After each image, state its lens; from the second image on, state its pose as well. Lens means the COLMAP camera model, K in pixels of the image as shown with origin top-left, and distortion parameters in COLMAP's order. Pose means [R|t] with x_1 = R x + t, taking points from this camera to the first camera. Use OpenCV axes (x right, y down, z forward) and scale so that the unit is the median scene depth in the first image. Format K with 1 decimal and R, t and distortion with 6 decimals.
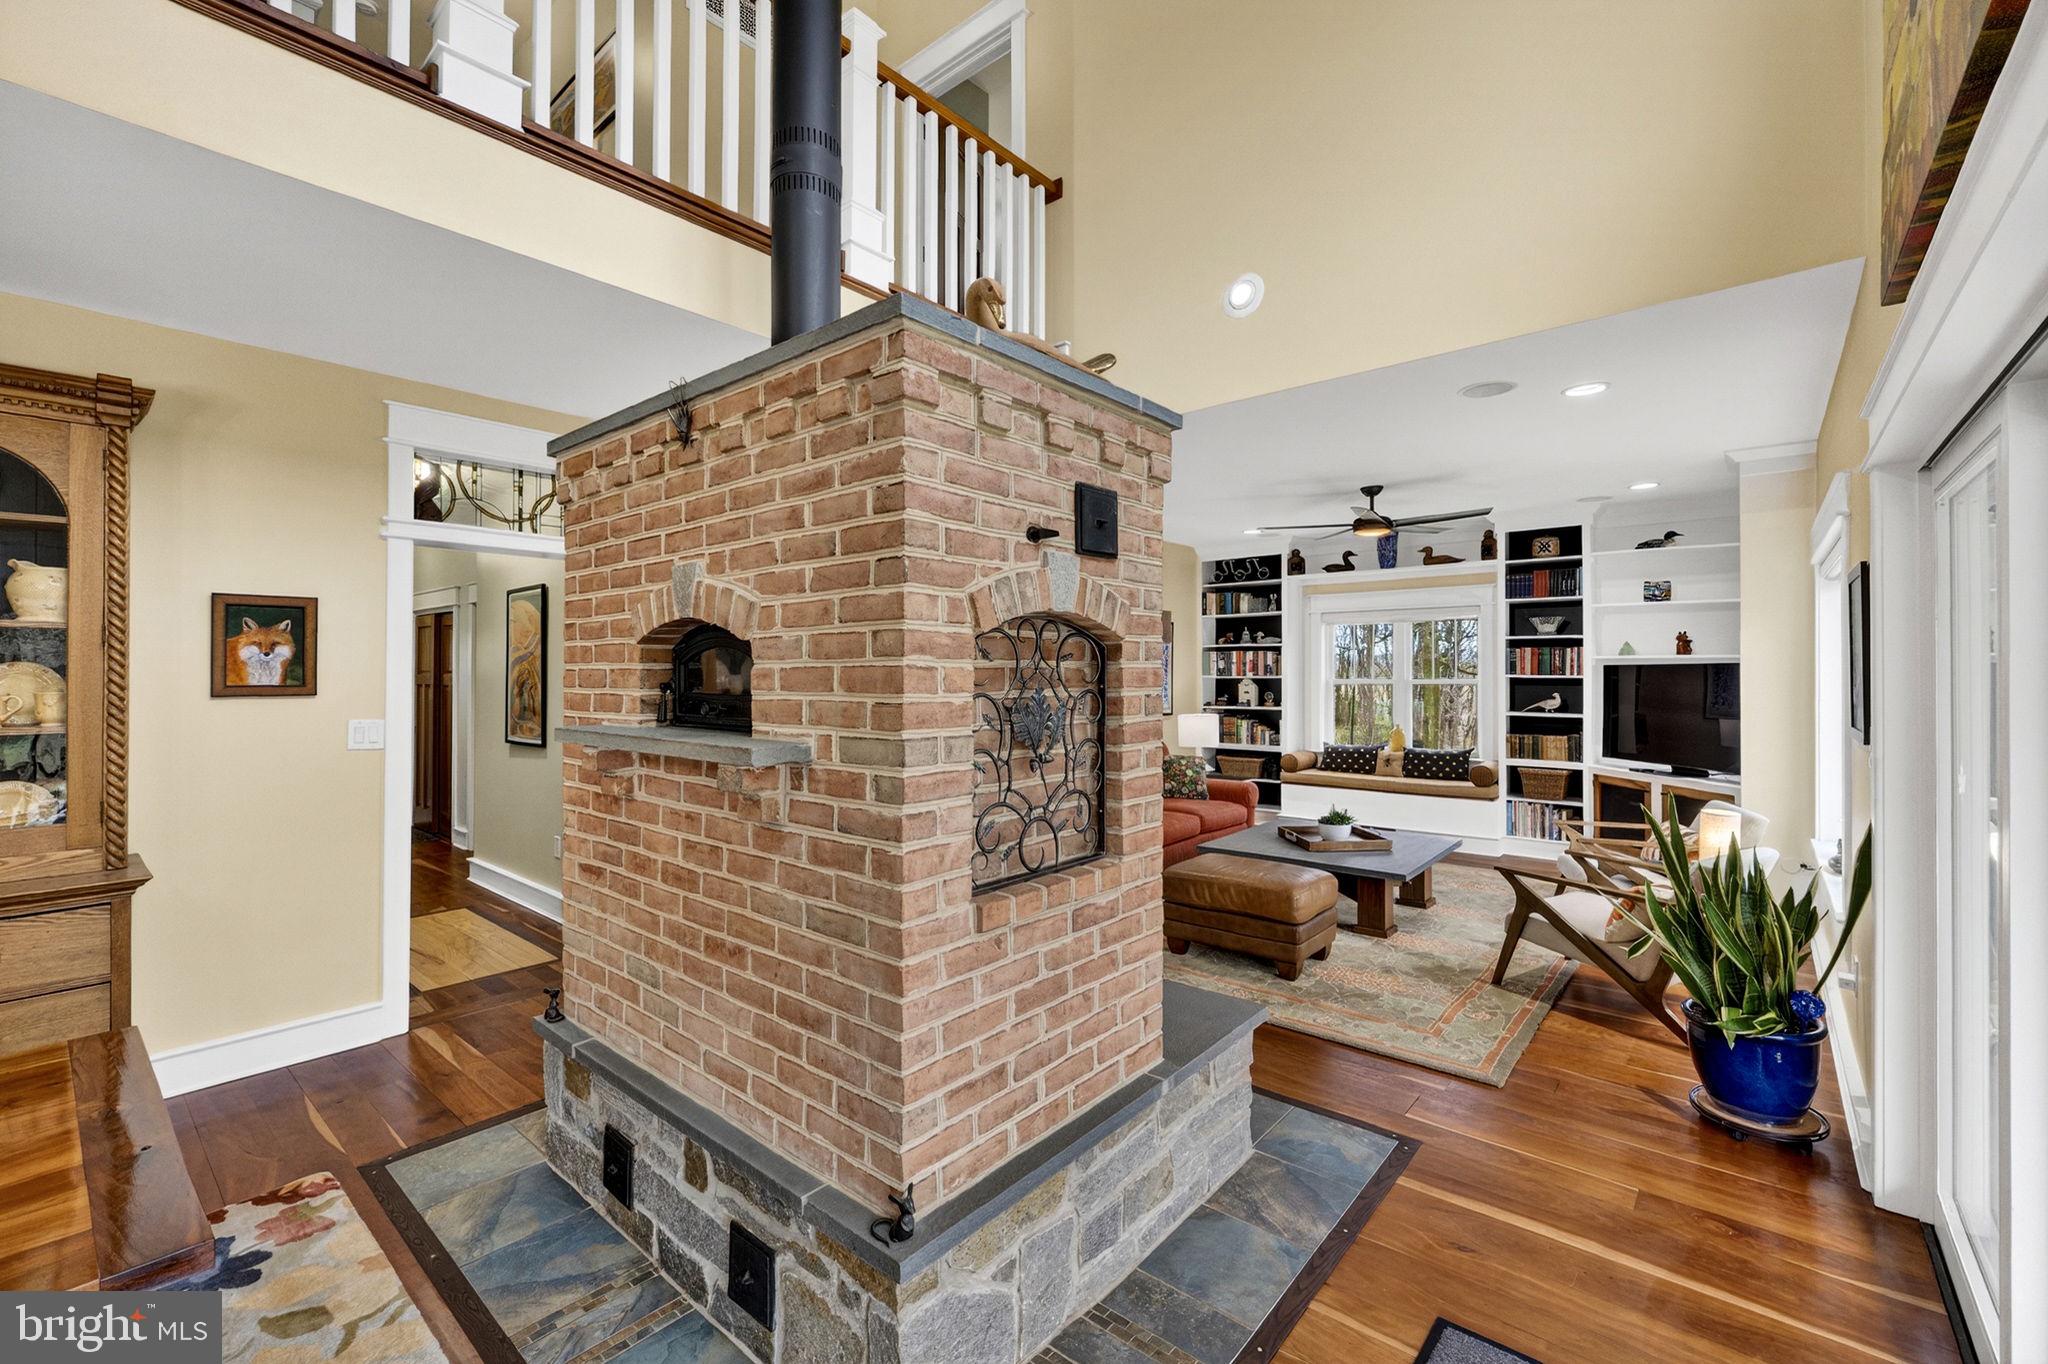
lens RADIAL K [[860.8, 0, 1013.1], [0, 860.8, 677.8], [0, 0, 1]] dist [-0.004983, -0.000266]
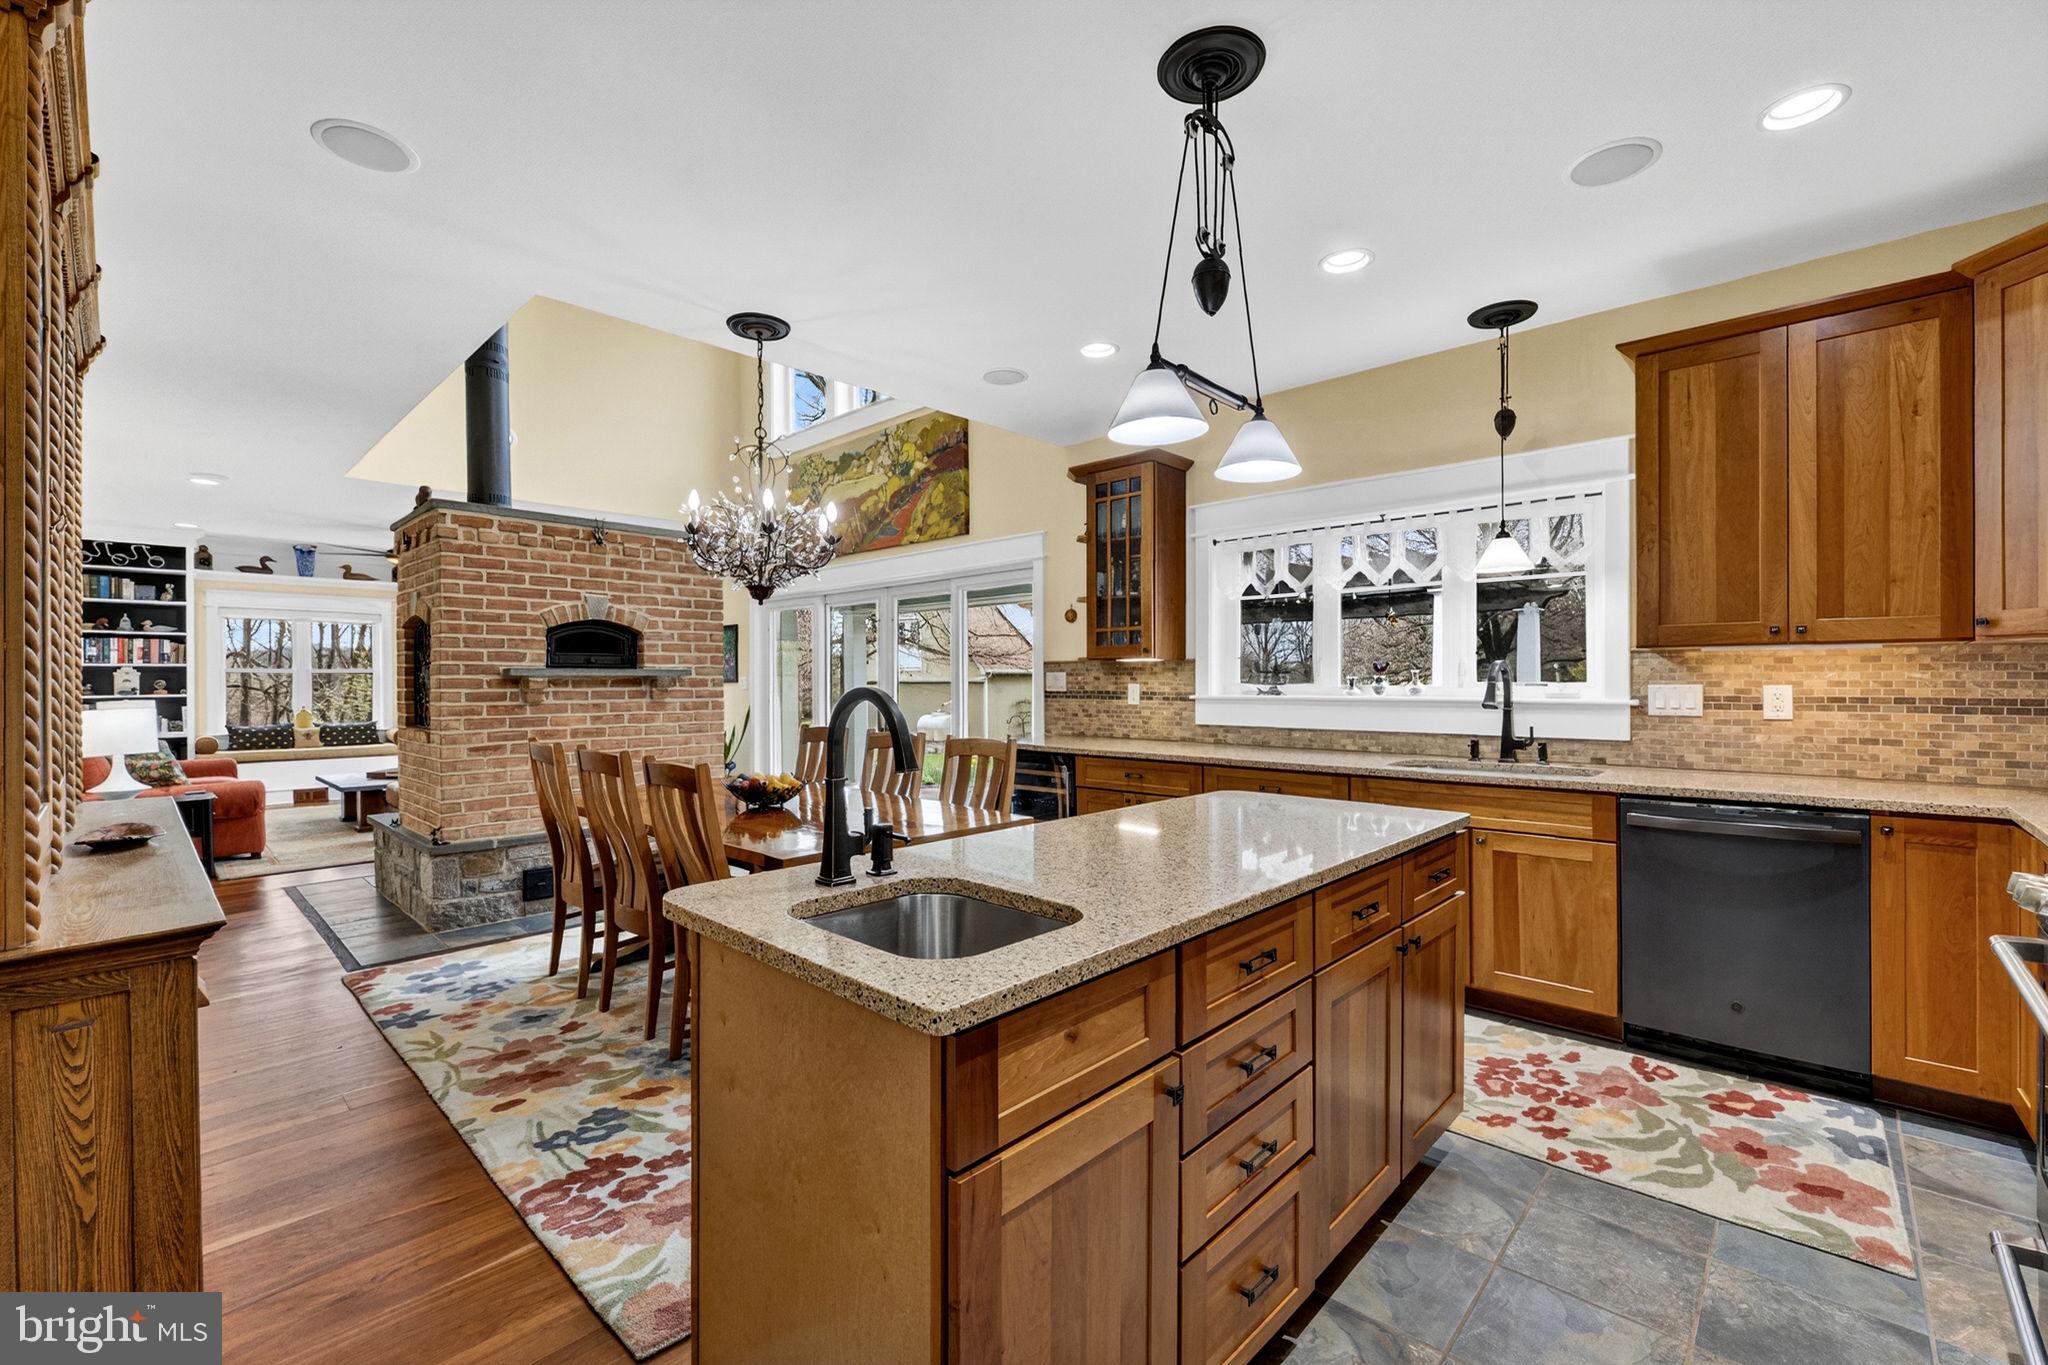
lens RADIAL K [[860.8, 0, 1013.1], [0, 860.8, 678.3], [0, 0, 1]] dist [-0.004983, -0.000266]
pose [[0.060723, 0.006209, 0.998135, -0.835705], [0.005782, 0.999962, -0.006573, 0.035091], [-0.998138, 0.006170, 0.060684, -0.082316]]
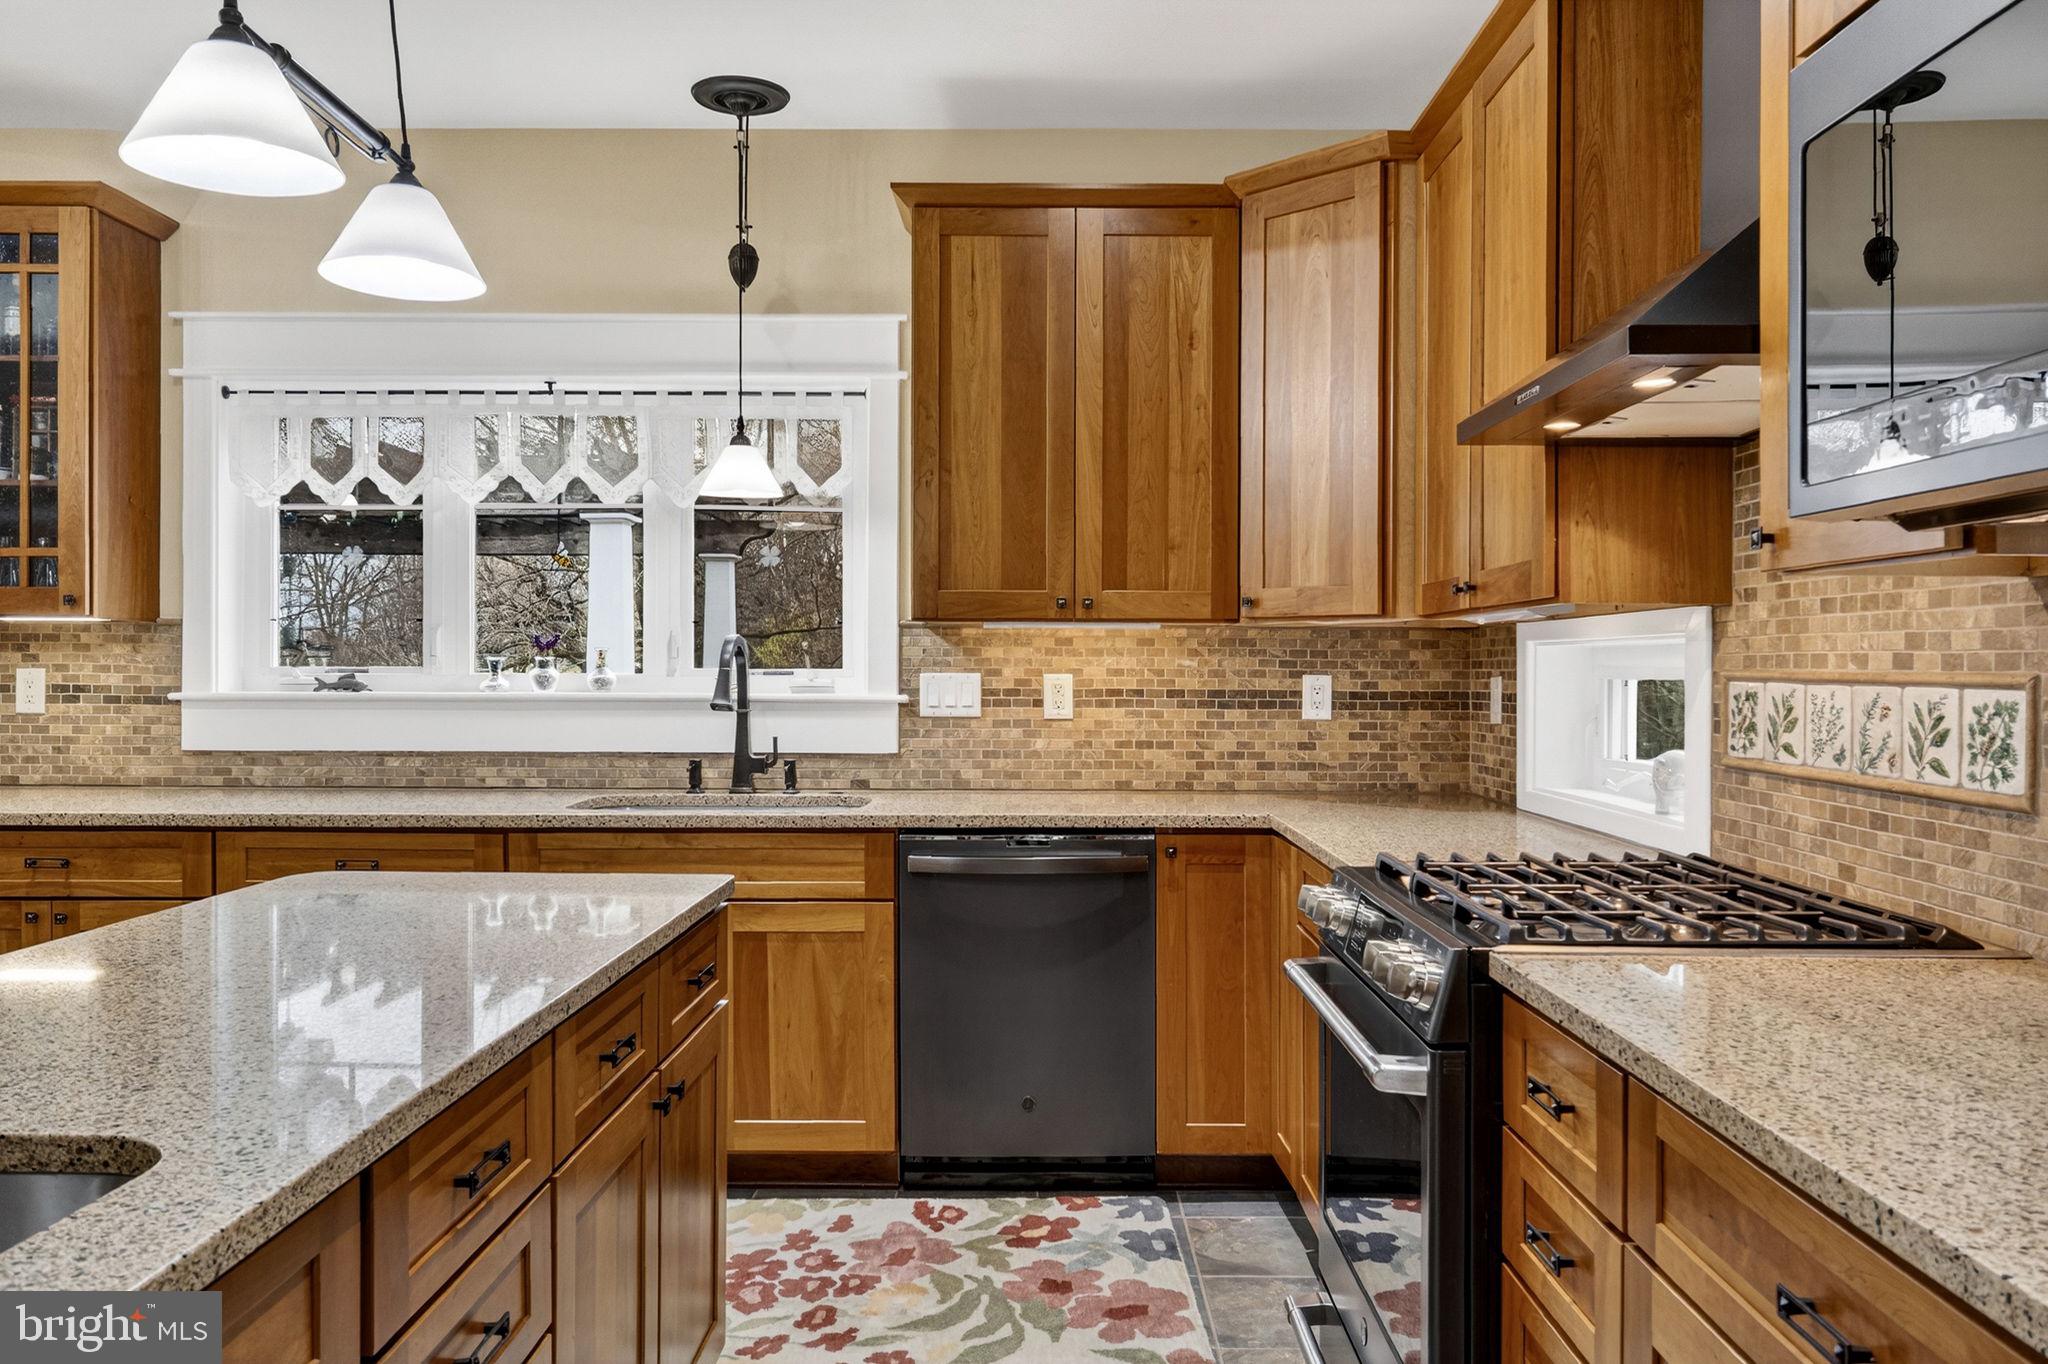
lens RADIAL K [[1539.3, 0, 1026.7], [0, 1539.3, 664.1], [0, 0, 1]] dist [-0.000958, -0.000641]
pose [[-0.639655, 0.001859, 0.768660, -0.829410], [0.000836, 0.999998, -0.001724, 0.035045], [-0.768662, -0.000460, -0.639655, -0.049992]]
